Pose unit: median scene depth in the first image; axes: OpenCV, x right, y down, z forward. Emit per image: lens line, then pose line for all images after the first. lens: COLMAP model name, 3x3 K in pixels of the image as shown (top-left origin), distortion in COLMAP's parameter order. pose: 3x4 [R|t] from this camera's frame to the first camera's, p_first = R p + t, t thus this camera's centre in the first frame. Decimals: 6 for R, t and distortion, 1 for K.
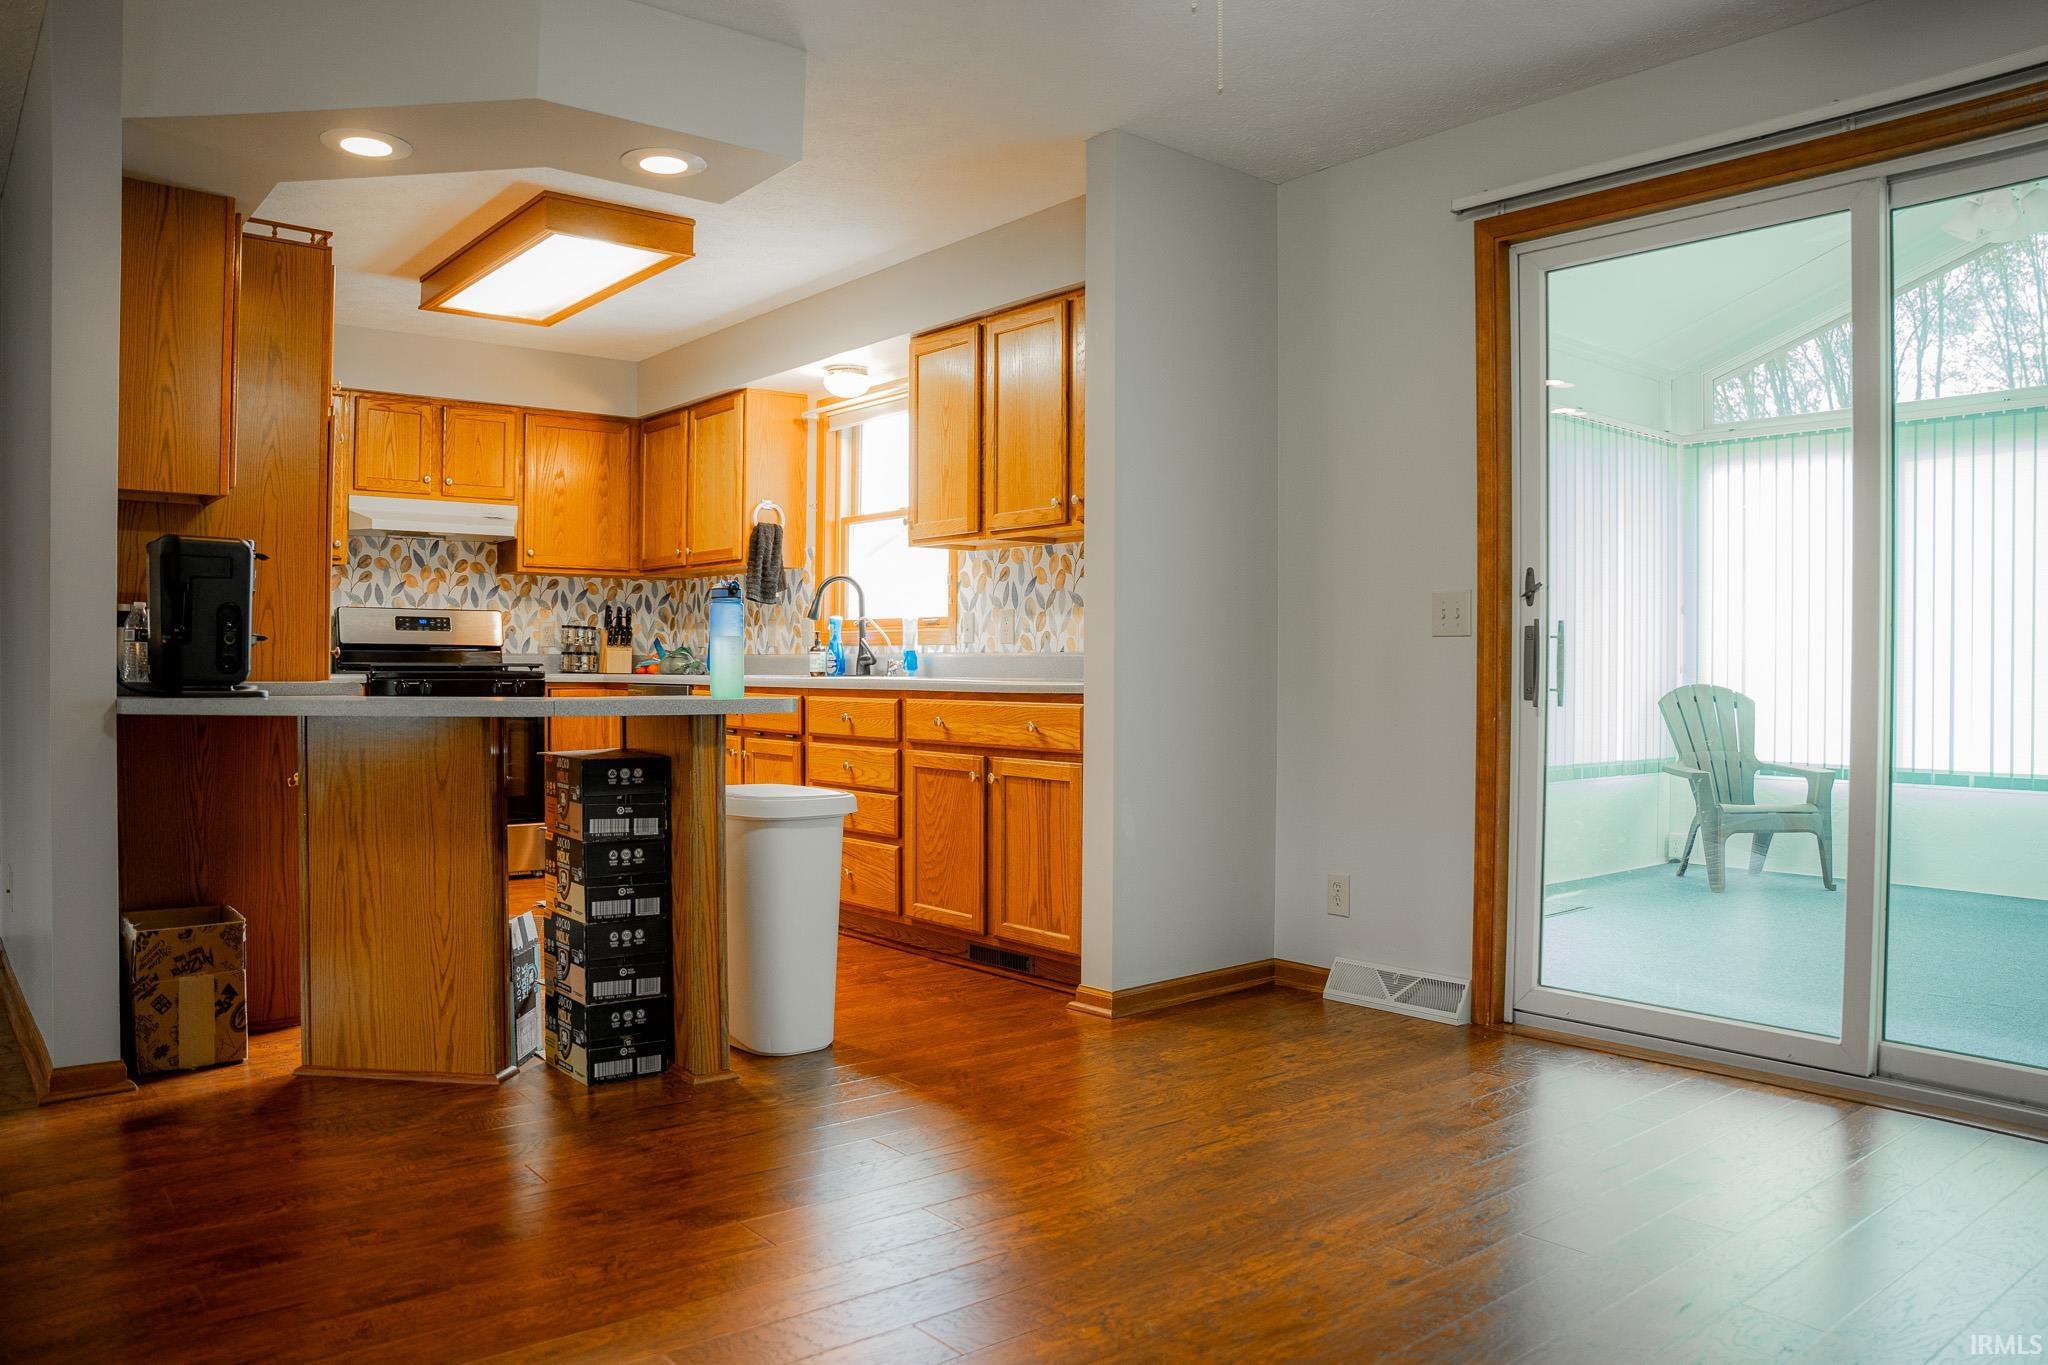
lens RADIAL K [[1488.7, 0, 1033.8], [0, 1488.7, 688.9], [0, 0, 1]] dist [-0.176945, 0.164212]
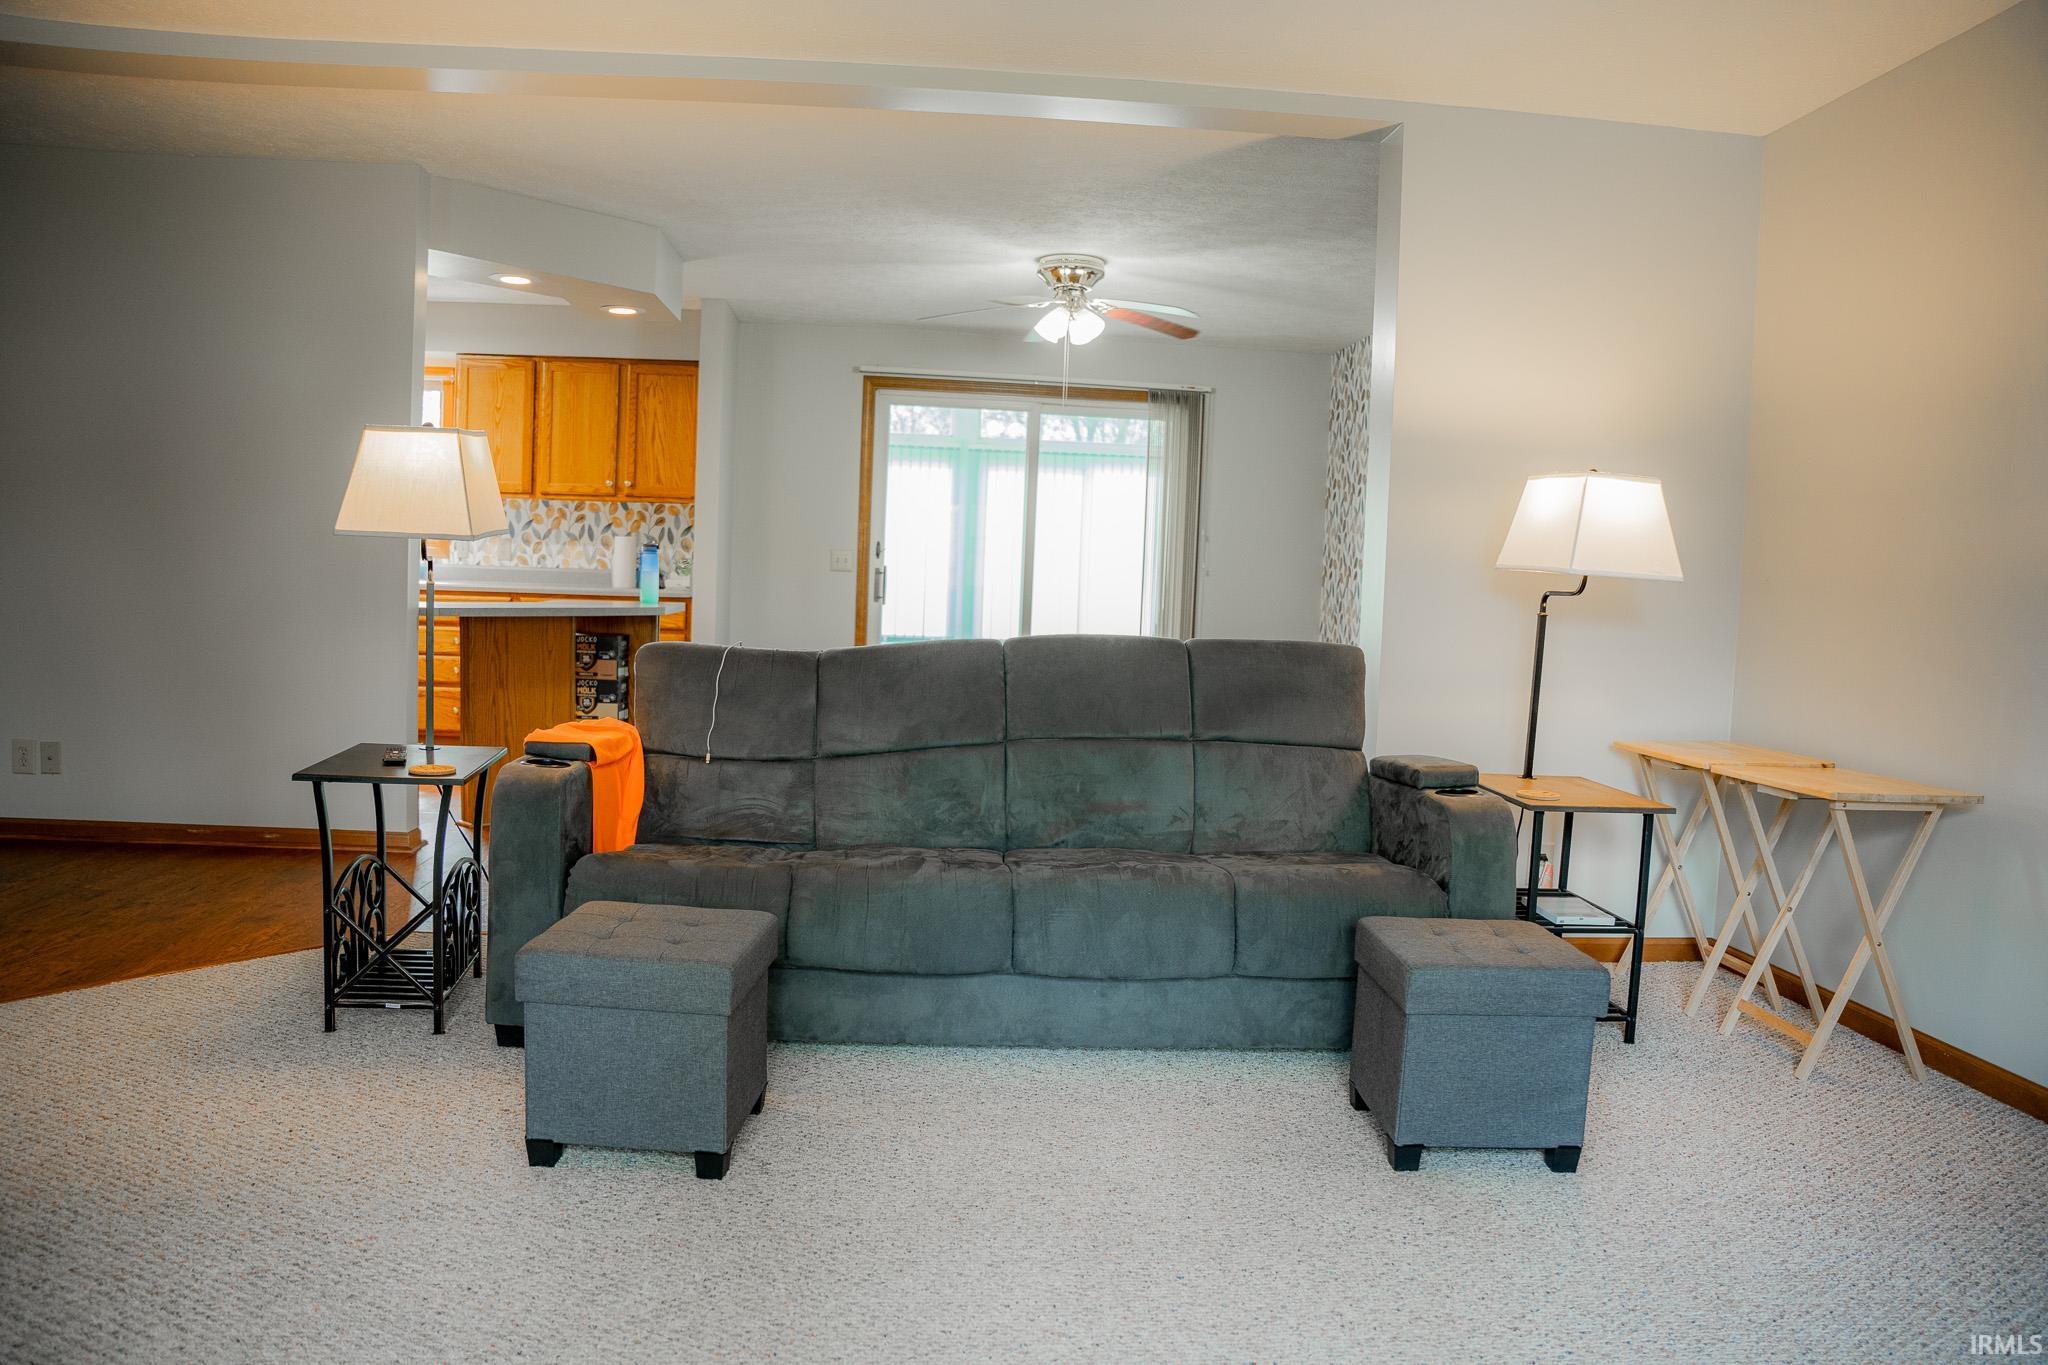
lens RADIAL K [[1450.1, 0, 1024.0], [0, 1450.1, 682.5], [0, 0, 1]] dist [-0.128946, -0.000297]
pose [[0.577620, -0.044913, 0.815069, -0.786241], [-0.024599, 0.997074, 0.072375, -0.020684], [-0.815935, -0.061855, 0.574825, -0.258539]]
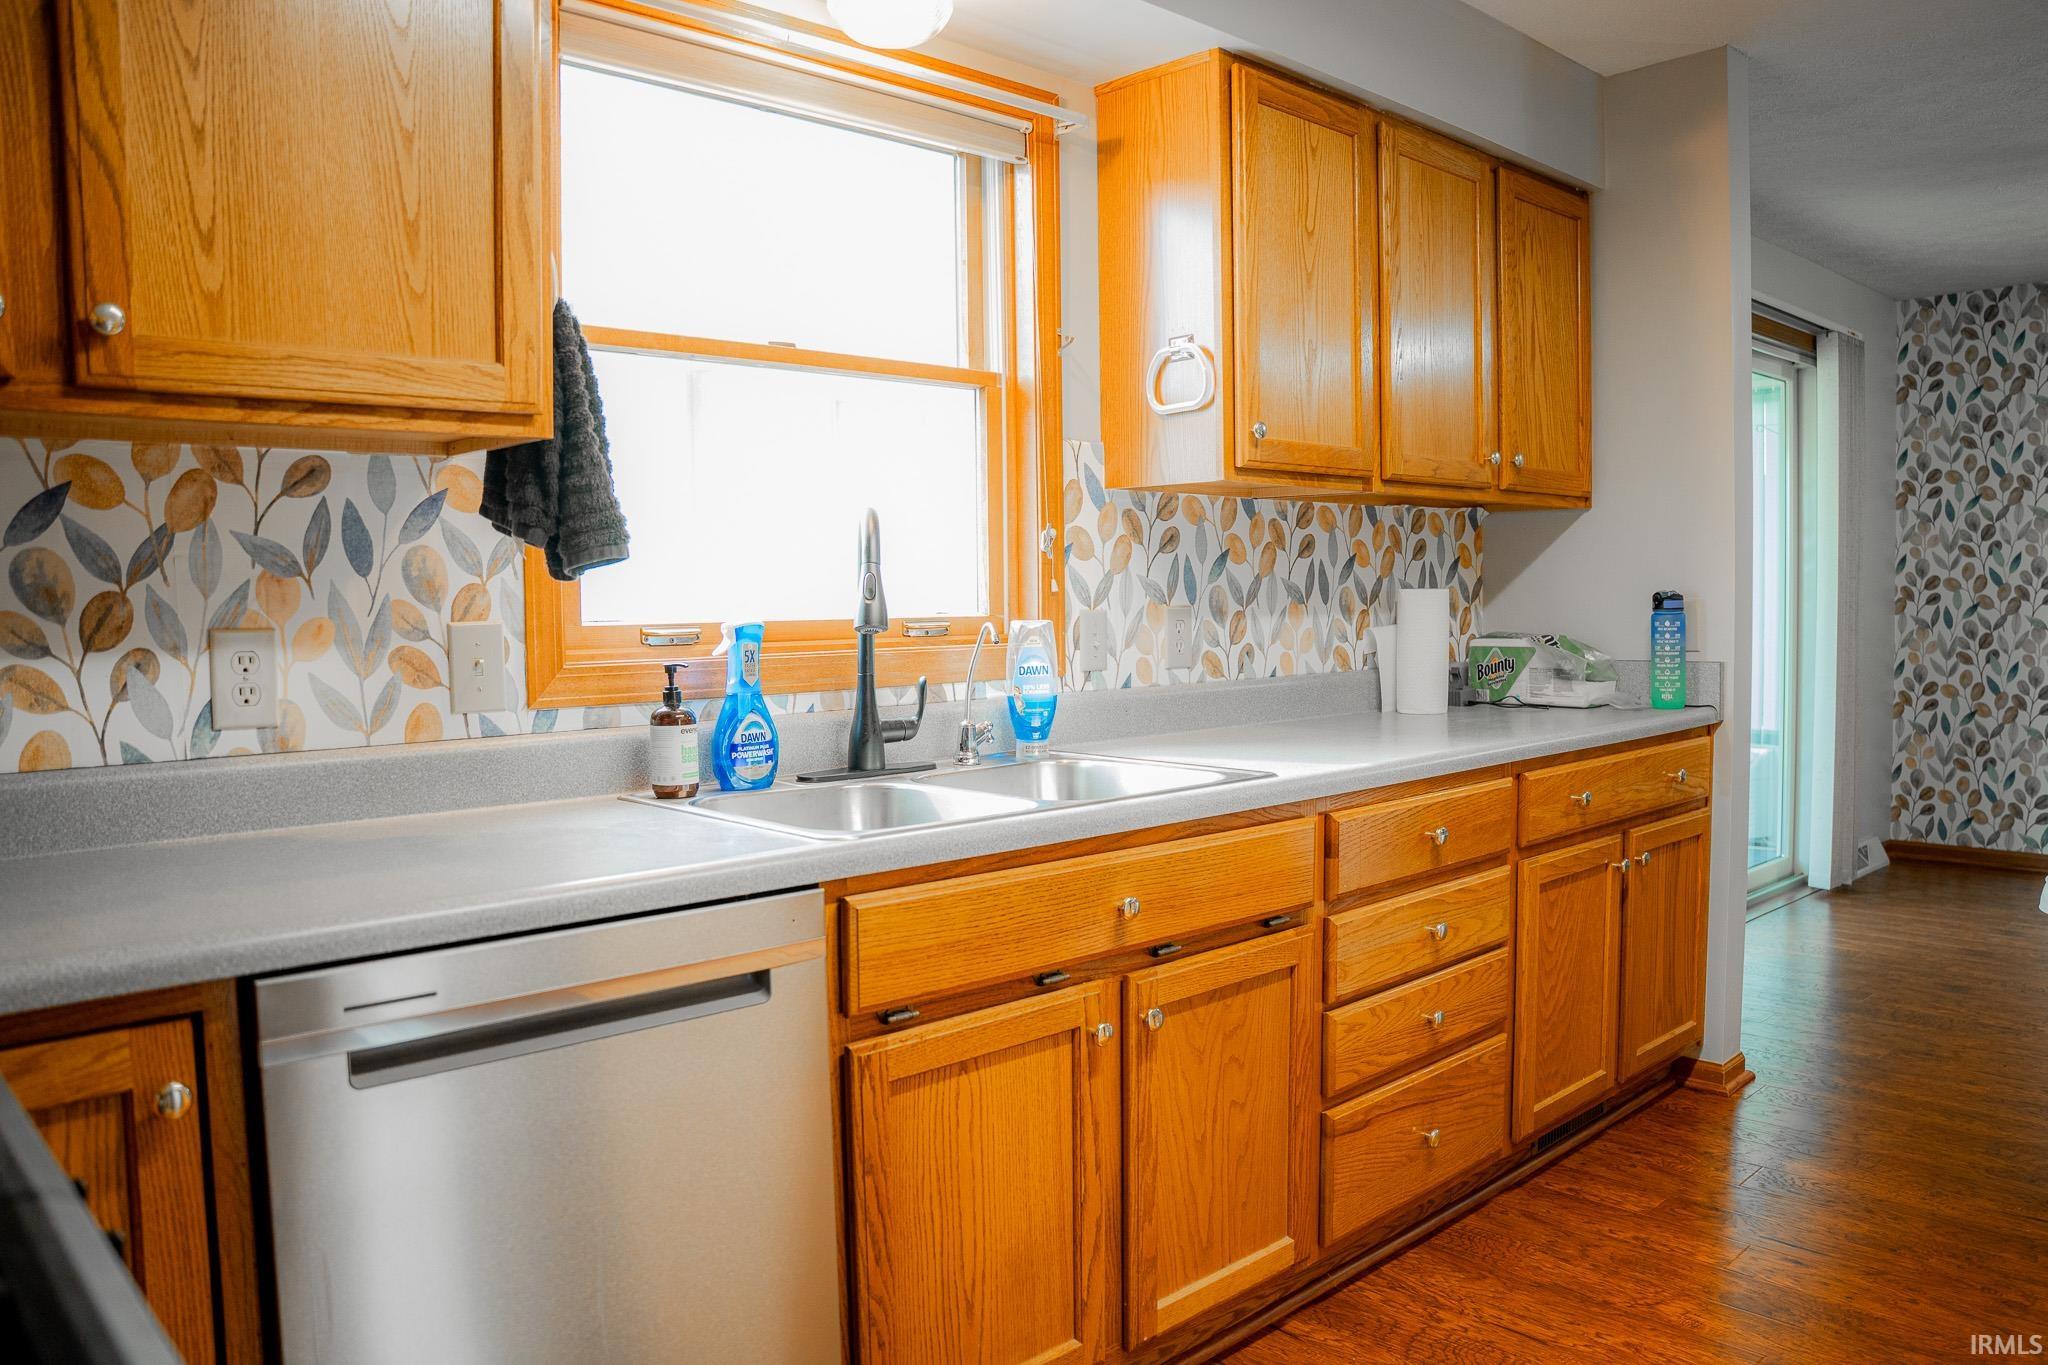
lens RADIAL K [[1515.9, 0, 1076.7], [0, 1515.9, 686.8], [0, 0, 1]] dist [-0.170977, 0.103071]
pose [[-0.090636, -0.066523, 0.993660, -0.485675], [0.025680, 0.997279, 0.069108, -0.053996], [-0.995553, 0.031781, -0.088681, 0.929636]]
